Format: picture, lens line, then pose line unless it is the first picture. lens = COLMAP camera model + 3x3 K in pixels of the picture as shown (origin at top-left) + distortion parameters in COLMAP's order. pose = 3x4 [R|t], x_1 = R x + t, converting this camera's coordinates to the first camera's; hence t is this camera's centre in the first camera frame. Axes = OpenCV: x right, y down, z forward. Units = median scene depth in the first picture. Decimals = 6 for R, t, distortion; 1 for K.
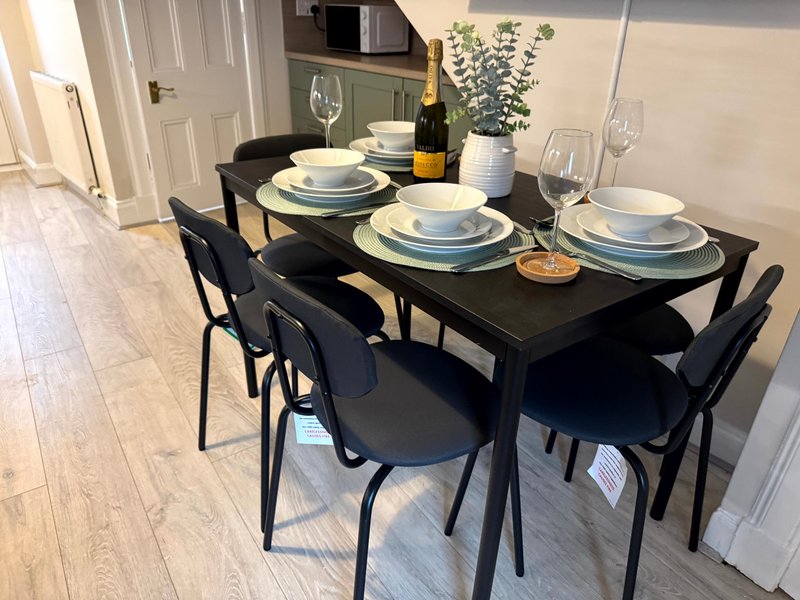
lens RADIAL K [[568.4, 0, 401.0], [0, 568.4, 302.6], [0, 0, 1]] dist [0.062923, -0.083401]
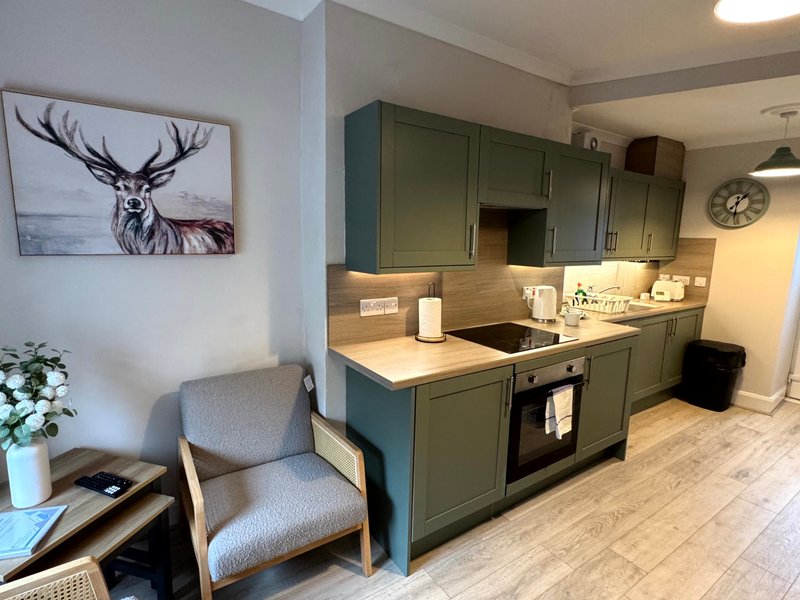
lens RADIAL K [[417.1, 0, 396.8], [0, 417.1, 301.3], [0, 0, 1]] dist [-0.006026, 0.002393]
pose [[-0.010240, 0.140366, -0.990047, 0.363712], [-0.484604, 0.865362, 0.127700, -0.226985], [0.874673, 0.481089, 0.059160, -0.103607]]
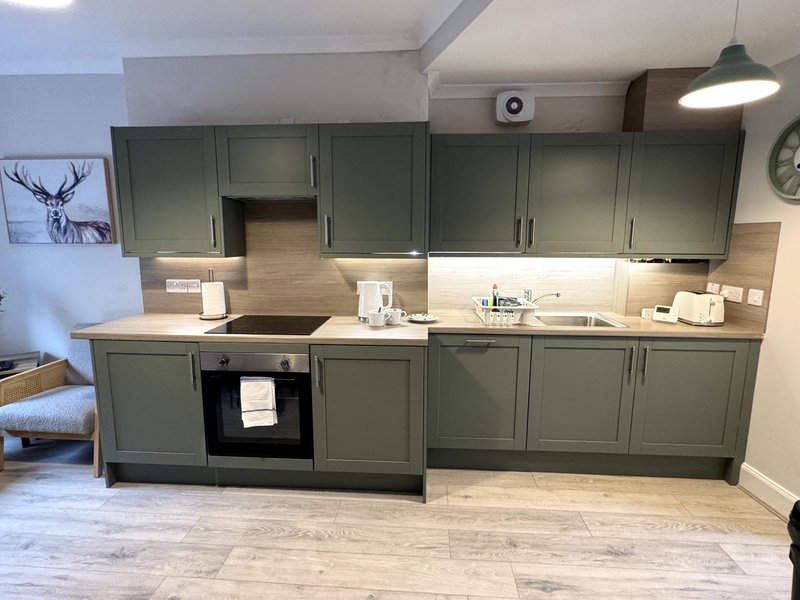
lens RADIAL K [[417.1, 0, 400.4], [0, 417.1, 302.5], [0, 0, 1]] dist [-0.006026, 0.002393]
pose [[-0.621701, 0.106875, -0.775929, -0.324208], [-0.376351, 0.828033, 0.415597, -1.136567], [0.686912, 0.550399, -0.474566, 1.666262]]
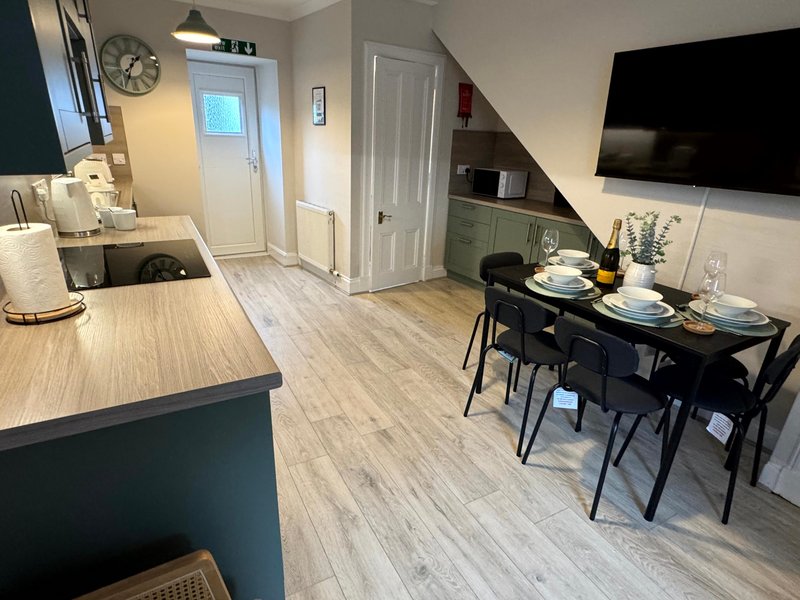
lens RADIAL K [[445.4, 0, 397.5], [0, 445.4, 300.9], [0, 0, 1]] dist [0.004343, -0.003134]
pose [[0.994376, 0.056104, -0.089822, -0.541154], [-0.067218, 0.989760, -0.125921, 0.094888], [0.081837, 0.131251, 0.987966, -0.602212]]
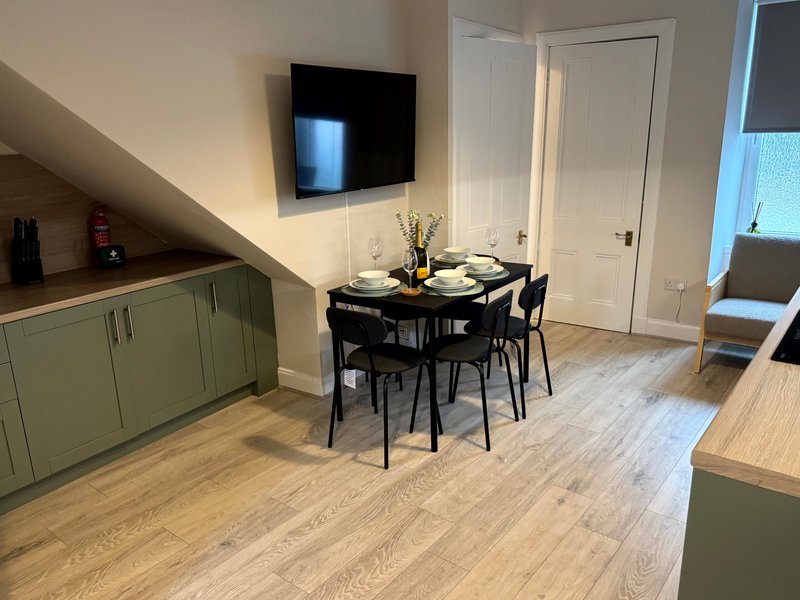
lens RADIAL K [[617.7, 0, 400.5], [0, 617.7, 302.3], [0, 0, 1]] dist [0.058200, -0.064000]
pose [[-0.296602, -0.267174, 0.916867, -2.208324], [0.457226, 0.803156, 0.381949, -1.117889], [-0.838434, 0.532502, -0.116059, 1.422180]]
